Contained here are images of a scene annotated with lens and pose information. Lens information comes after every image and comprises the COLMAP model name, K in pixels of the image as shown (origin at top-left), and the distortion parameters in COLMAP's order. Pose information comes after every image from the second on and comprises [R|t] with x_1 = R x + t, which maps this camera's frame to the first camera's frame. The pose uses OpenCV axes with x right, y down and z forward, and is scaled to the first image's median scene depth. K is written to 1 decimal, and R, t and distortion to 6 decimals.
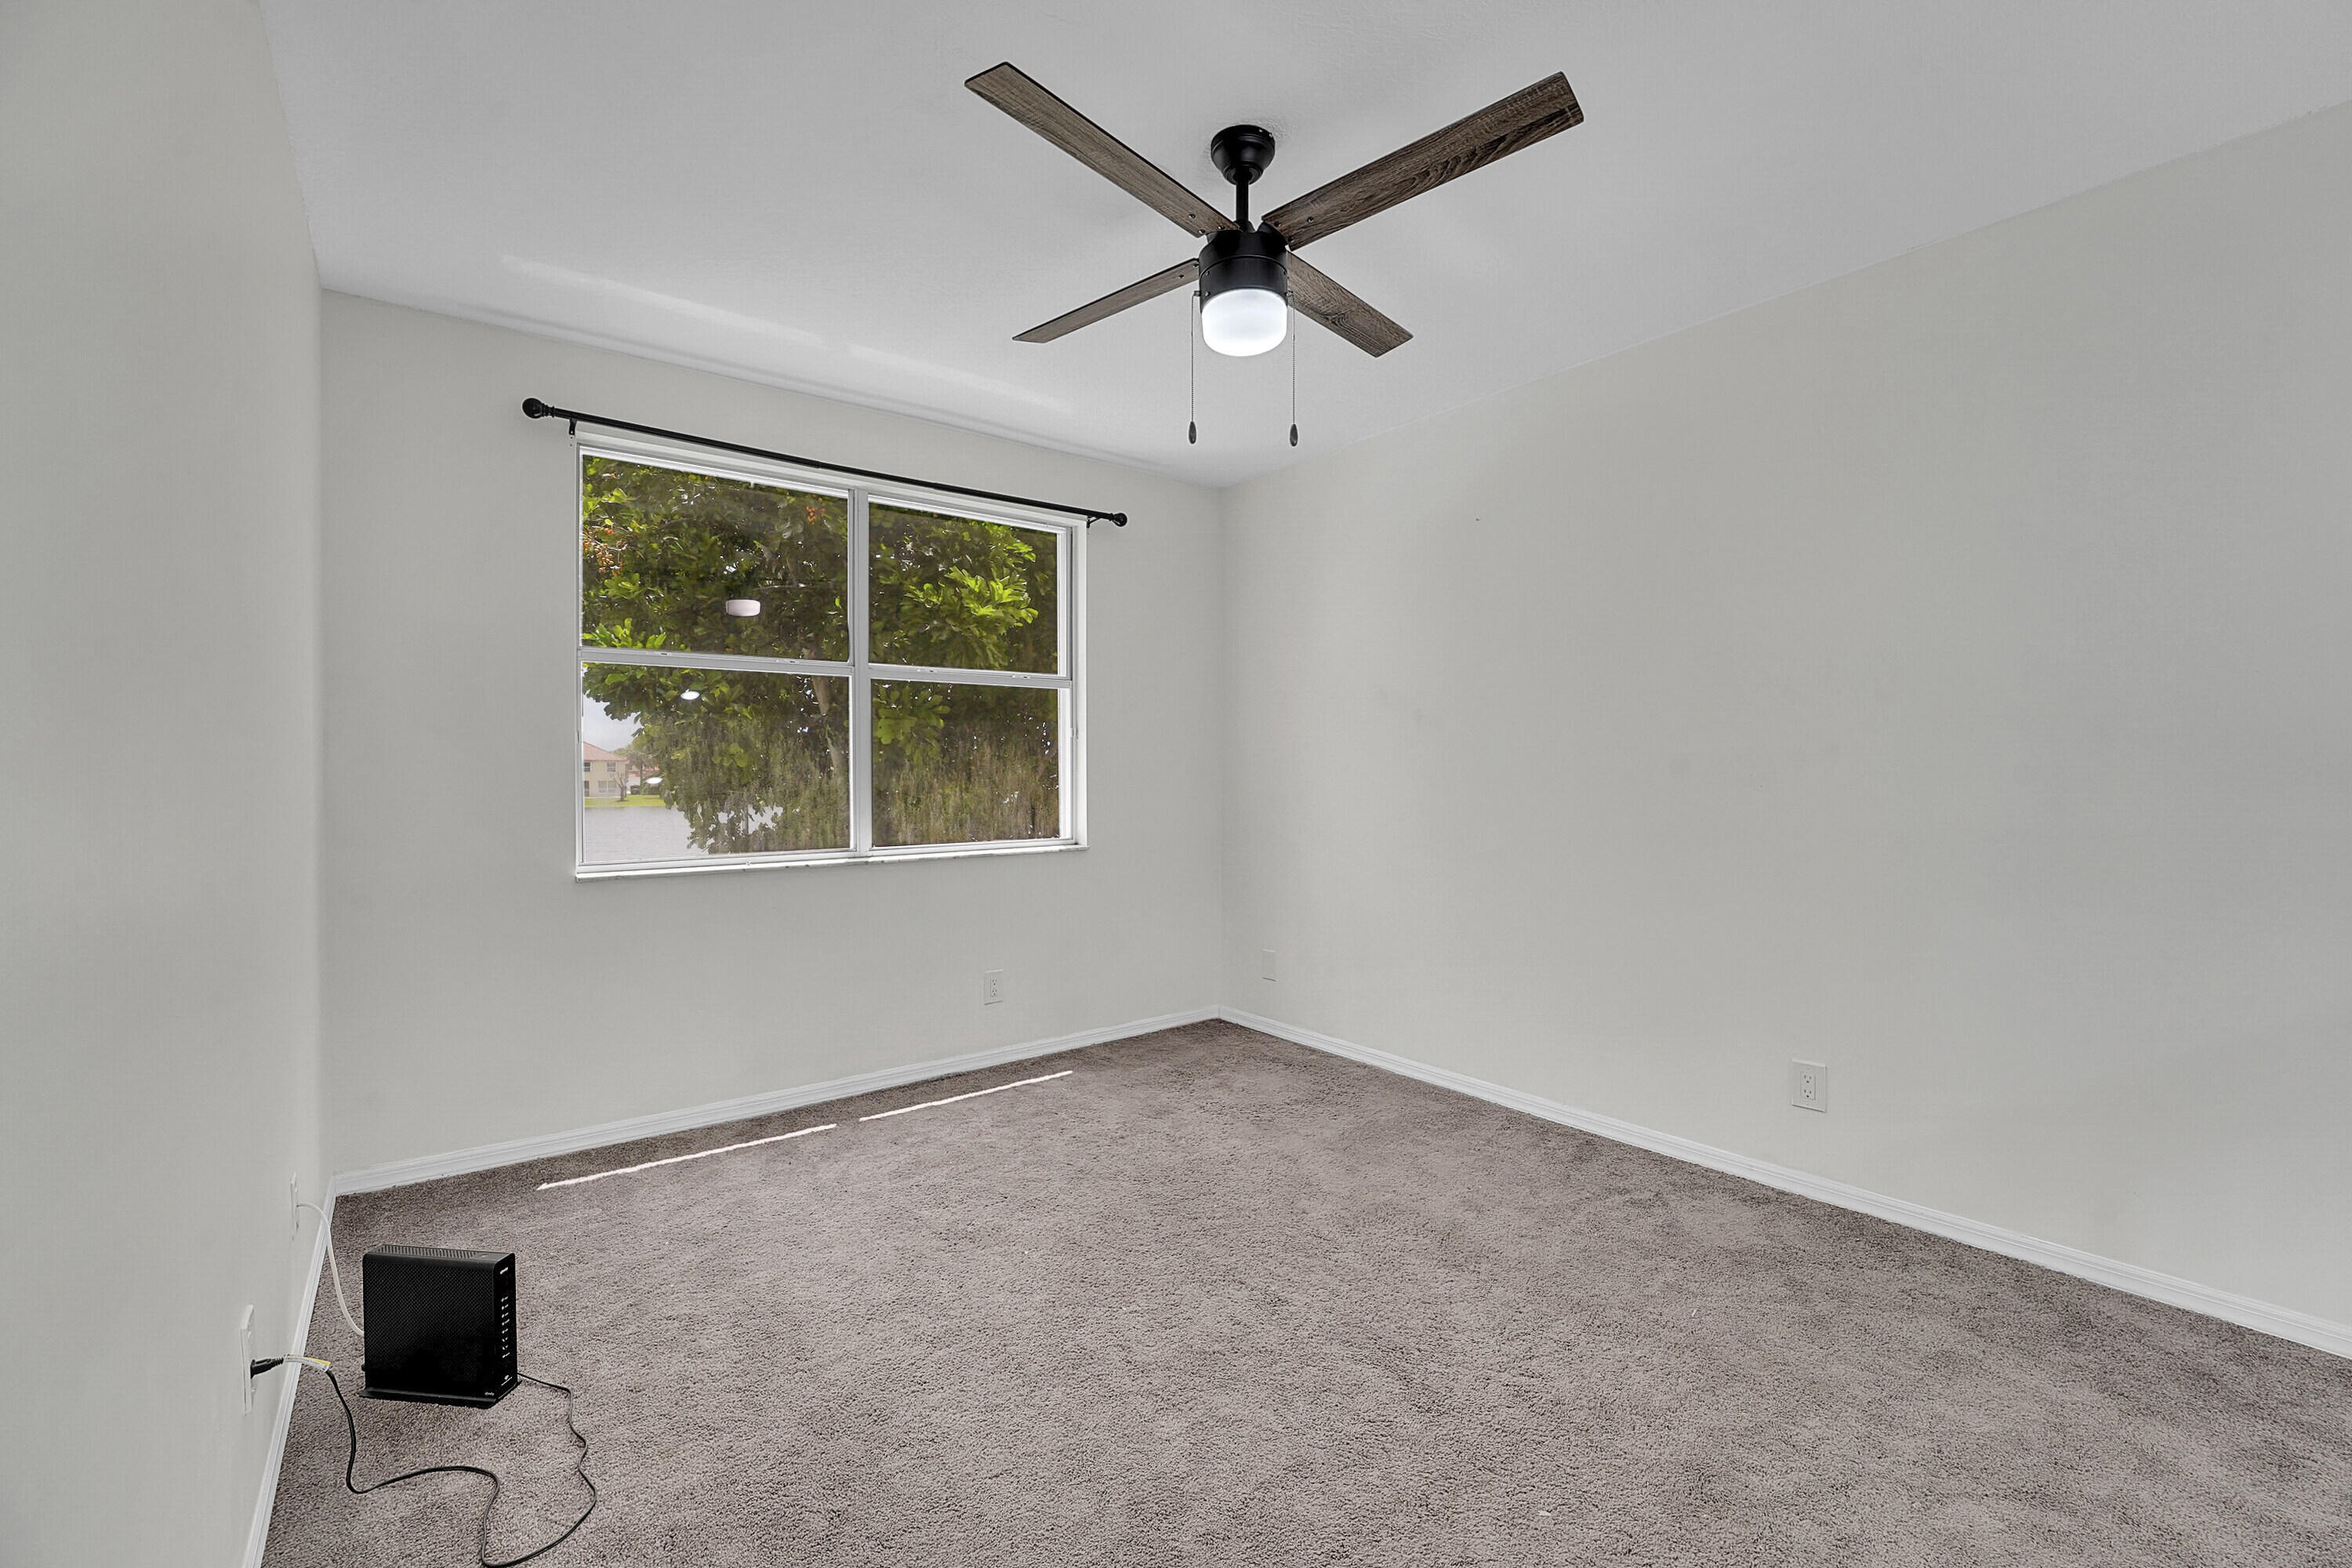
lens RADIAL K [[968.9, 0, 1170.4], [0, 968.9, 782.4], [0, 0, 1]] dist [-0.019900, -0.000707]
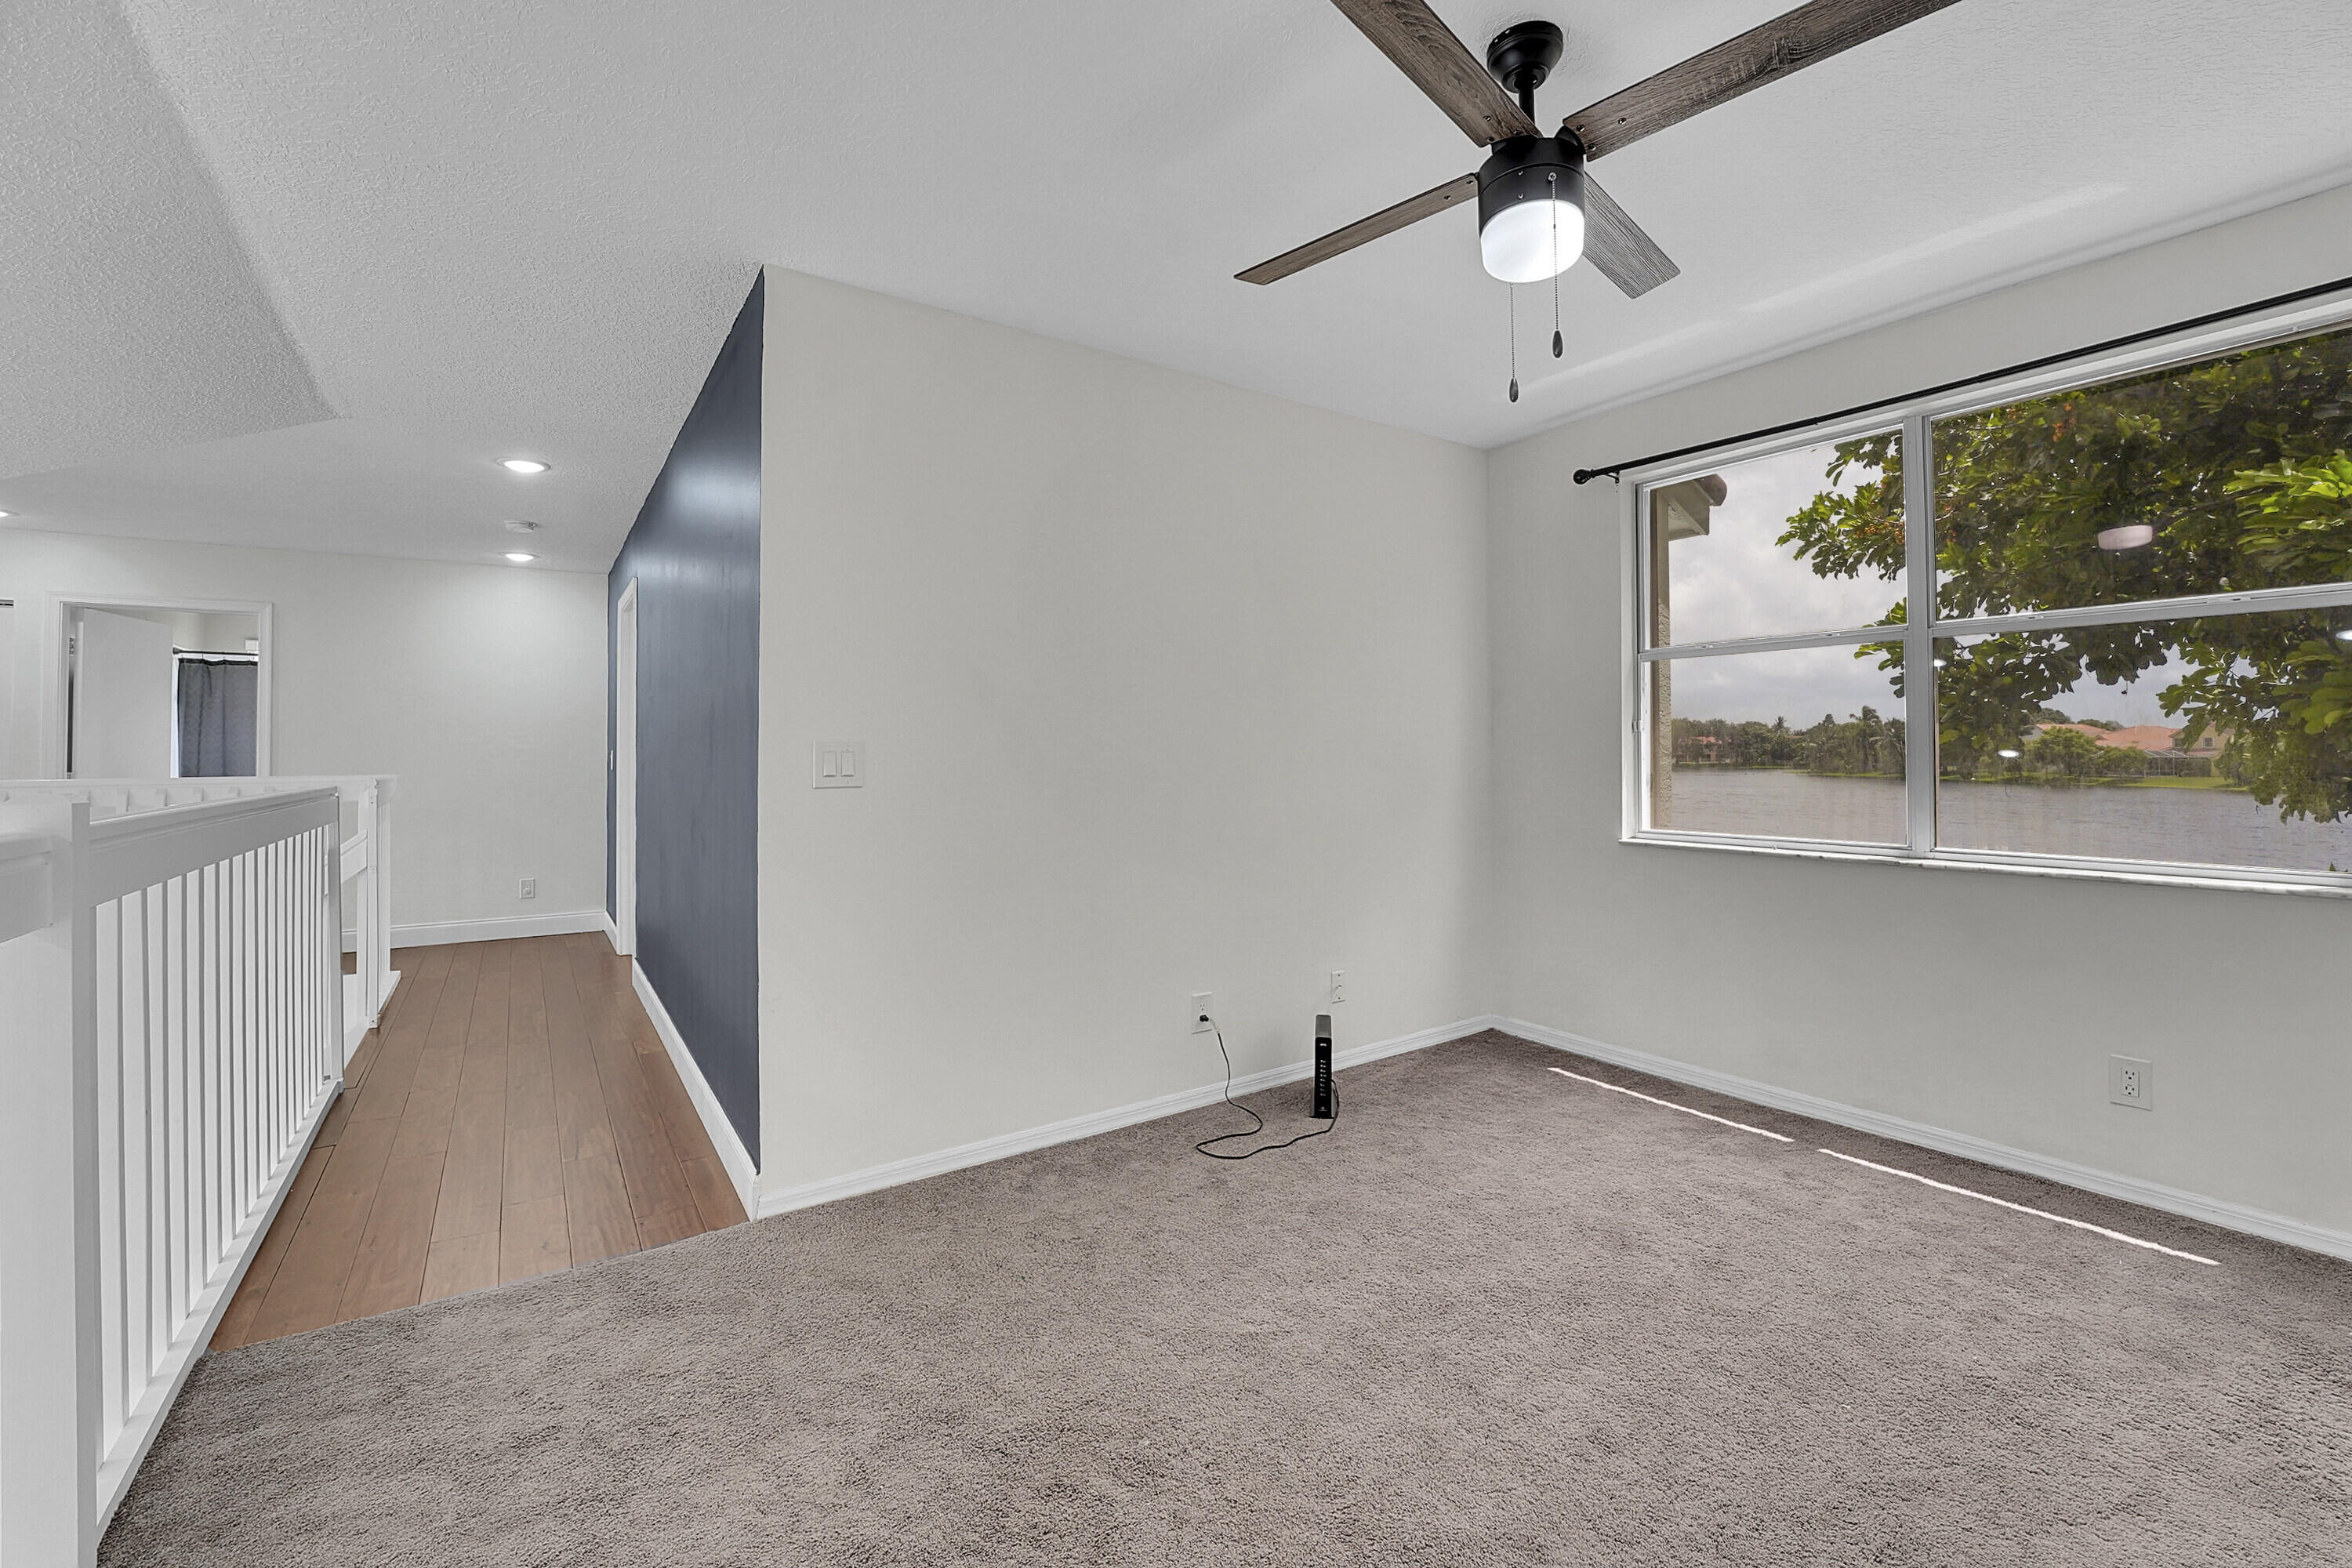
lens RADIAL K [[968.9, 0, 1173.3], [0, 968.9, 744.9], [0, 0, 1]] dist [-0.019900, -0.000707]
pose [[-0.053938, -0.007859, -0.998513, 0.617024], [-0.011739, 0.999905, -0.007236, -0.008130], [0.998475, 0.011331, -0.054025, 0.473145]]
